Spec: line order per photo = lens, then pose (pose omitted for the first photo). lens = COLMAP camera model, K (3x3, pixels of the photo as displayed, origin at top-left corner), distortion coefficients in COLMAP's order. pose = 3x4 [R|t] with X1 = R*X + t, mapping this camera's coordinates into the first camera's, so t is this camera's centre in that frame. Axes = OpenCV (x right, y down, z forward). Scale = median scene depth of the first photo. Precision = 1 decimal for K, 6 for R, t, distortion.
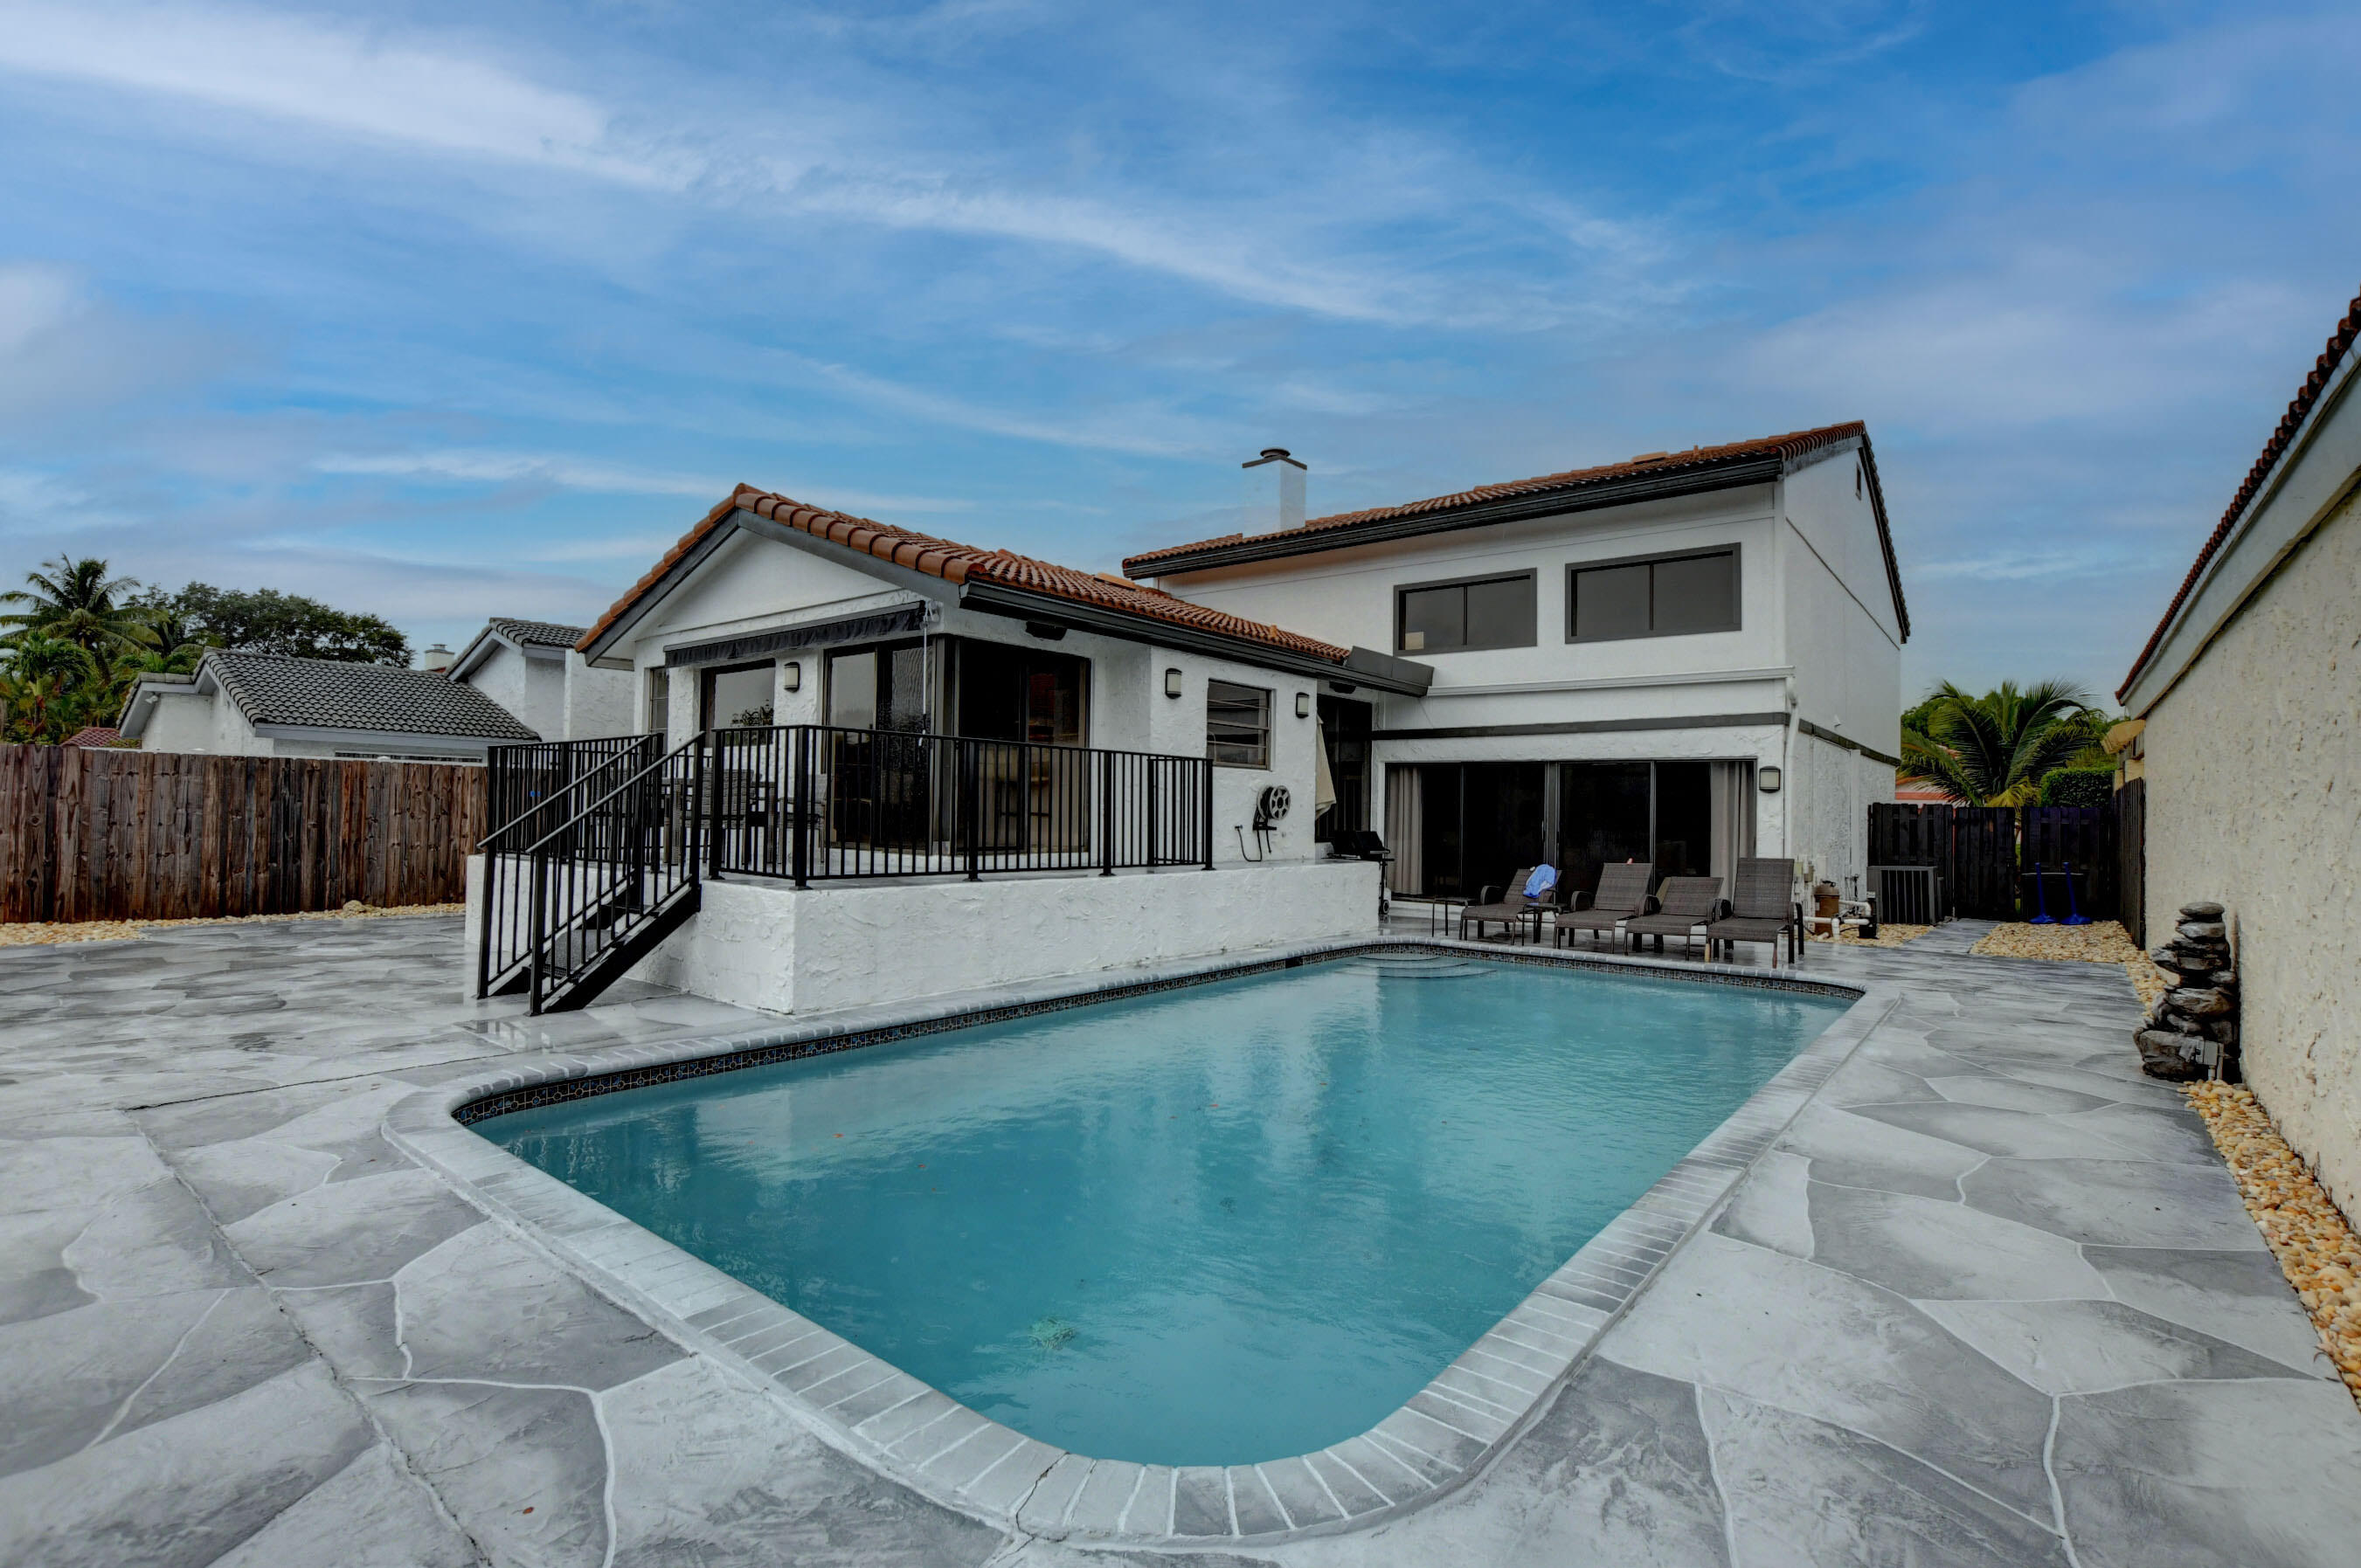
lens RADIAL K [[1106.1, 0, 1180.5], [0, 1106.1, 784.0], [0, 0, 1]] dist [-0.048832, 0.000065]
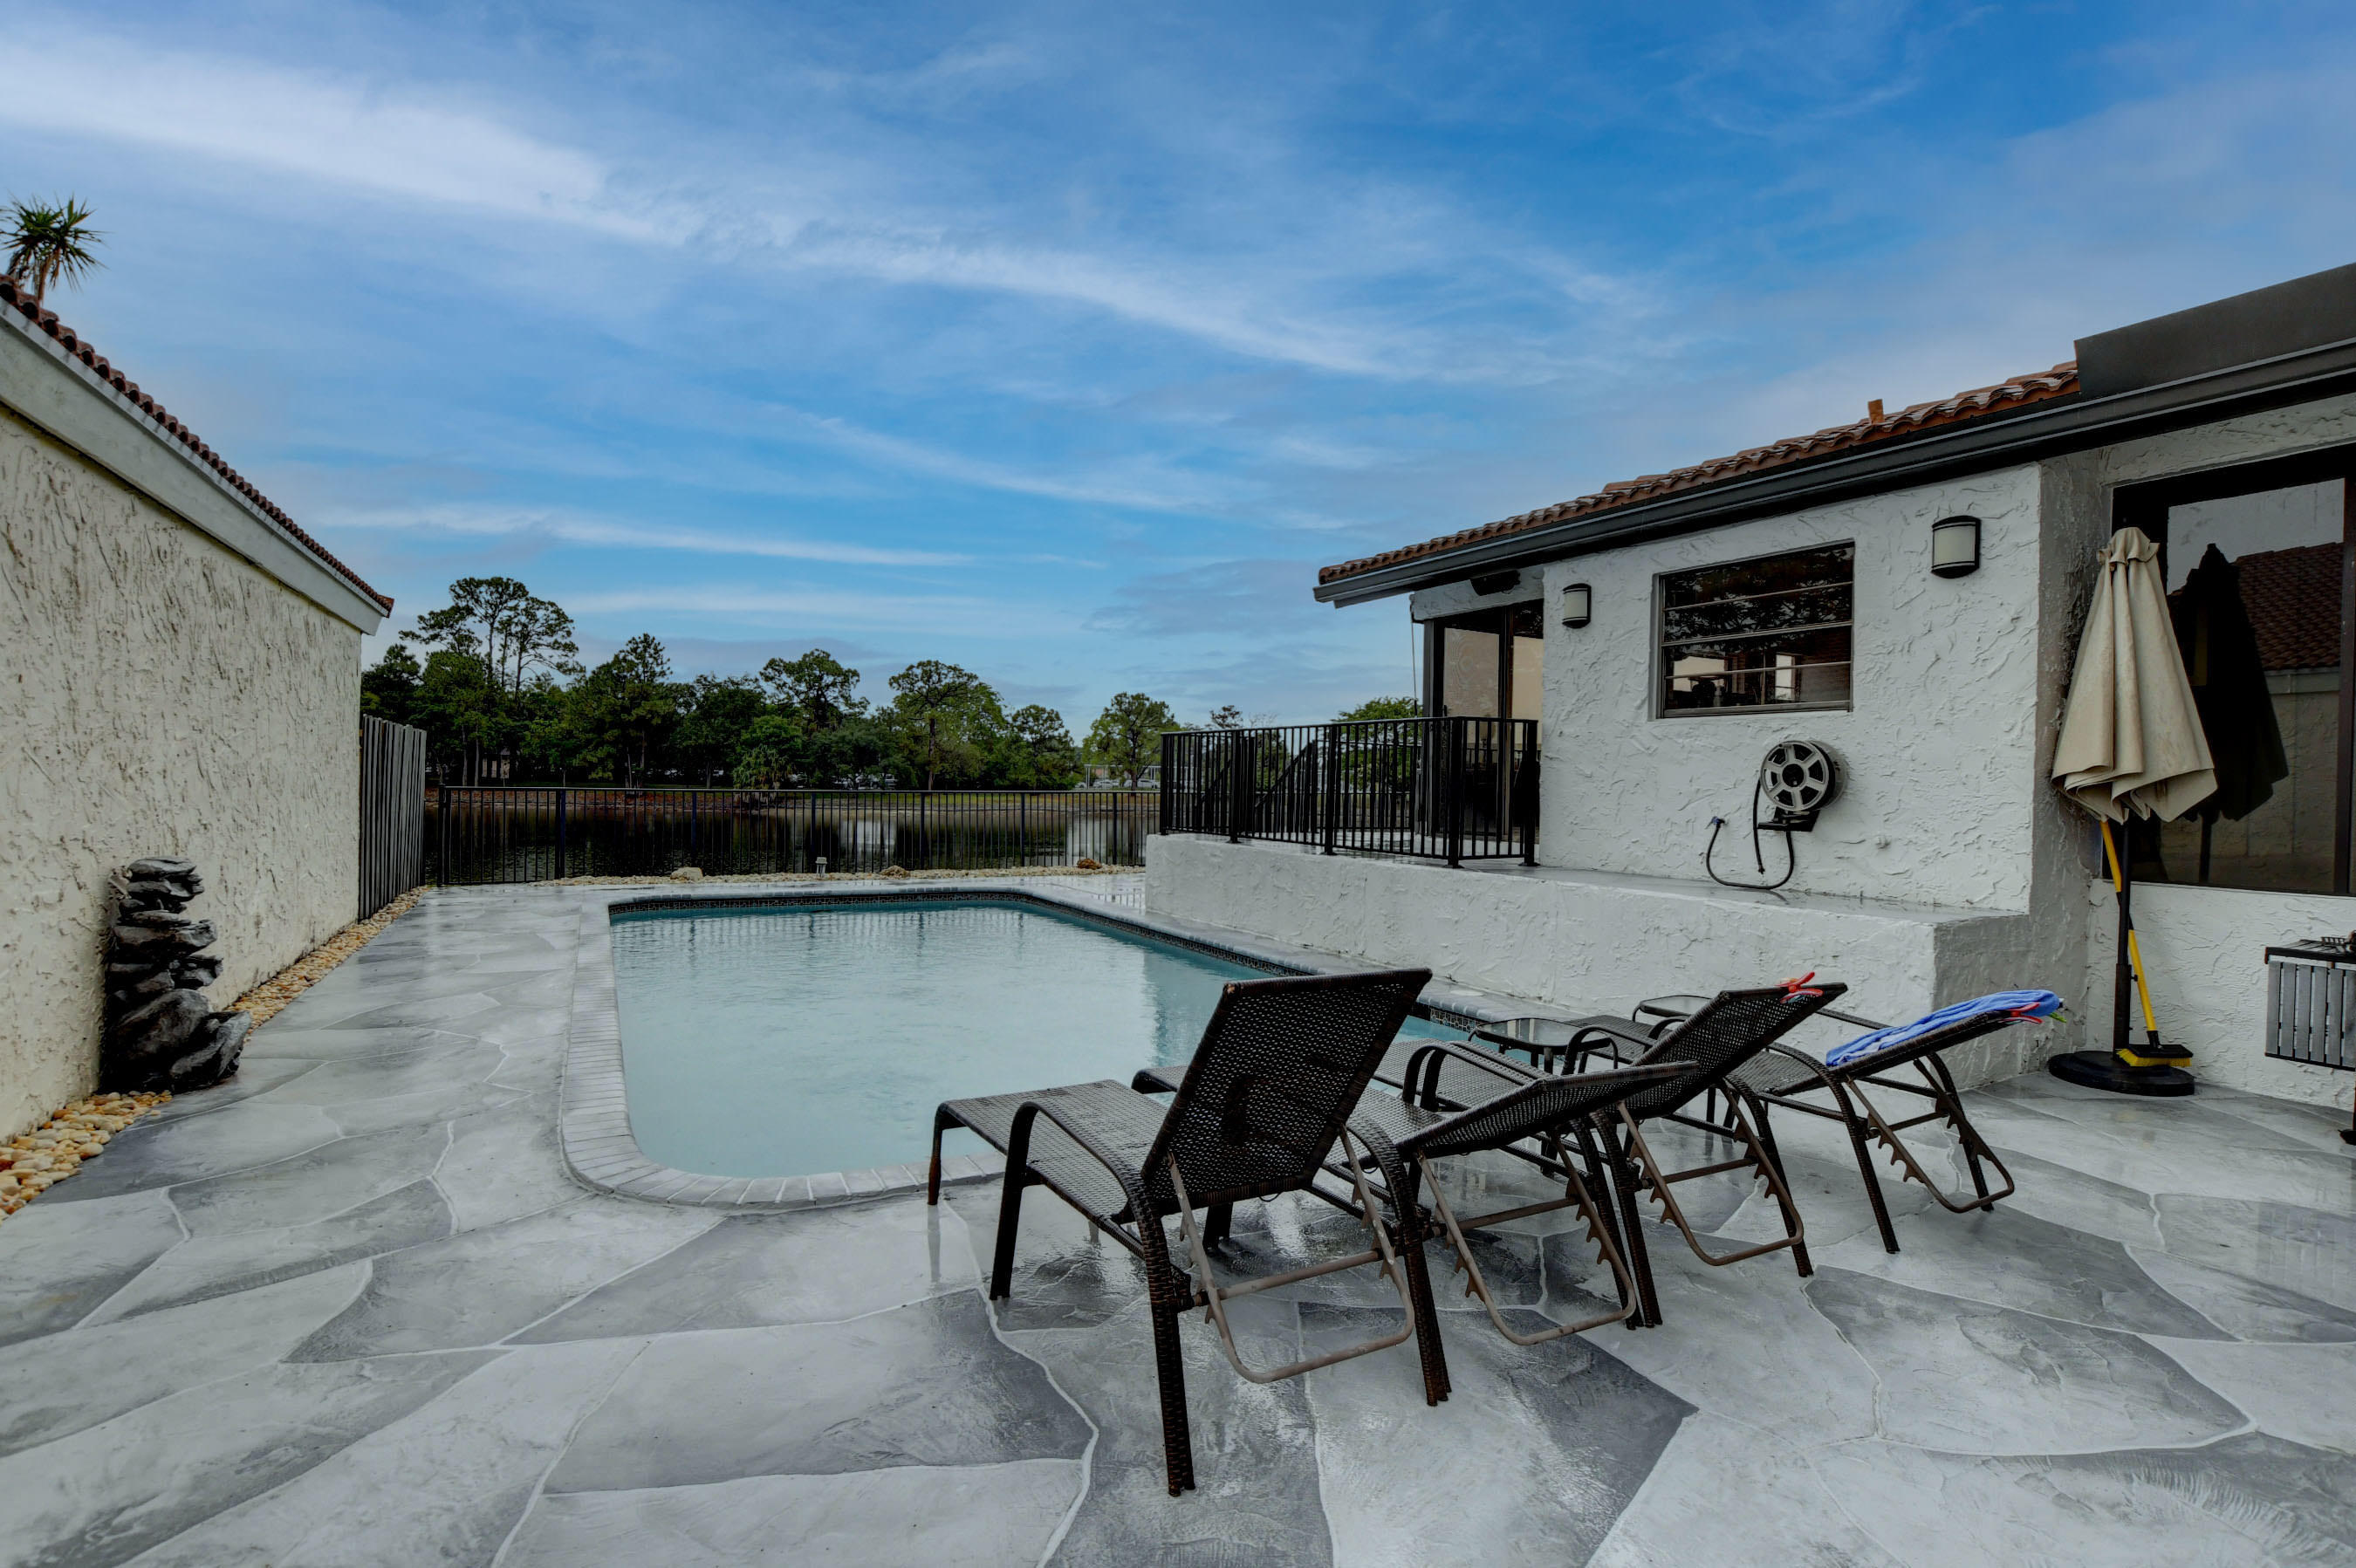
lens RADIAL K [[1103.9, 0, 1178.0], [0, 1103.9, 784.0], [0, 0, 1]] dist [-0.048832, 0.000065]
pose [[-0.381040, -0.028664, -0.924114, 0.776283], [-0.009860, 0.999588, -0.026940, 0.043808], [0.924506, -0.001154, -0.381165, 1.111229]]
